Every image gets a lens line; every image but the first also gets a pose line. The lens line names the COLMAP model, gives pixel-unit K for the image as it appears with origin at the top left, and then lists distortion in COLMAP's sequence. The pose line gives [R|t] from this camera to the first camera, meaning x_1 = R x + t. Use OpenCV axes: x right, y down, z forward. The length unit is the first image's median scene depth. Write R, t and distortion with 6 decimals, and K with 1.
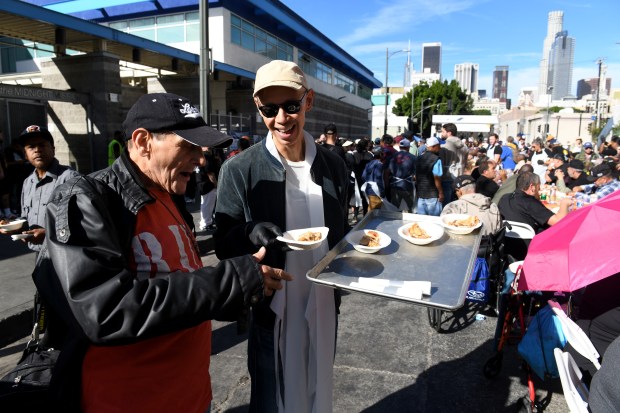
lens RADIAL K [[418.2, 0, 310.0], [0, 418.2, 206.5], [0, 0, 1]] dist [-0.055948, 0.000351]
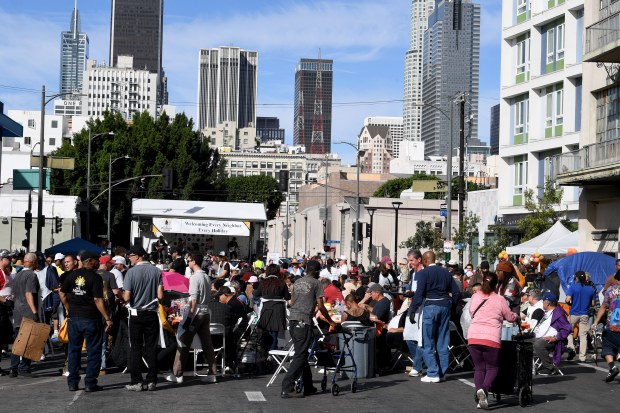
lens RADIAL K [[1244.9, 0, 310.0], [0, 1244.9, 206.5], [0, 0, 1]] dist [0.019657, 0.108959]
pose [[0.914384, 0.032199, 0.403566, -0.056833], [0.044592, 0.982757, -0.179445, 0.031313], [-0.402385, 0.182077, 0.897181, -0.220600]]
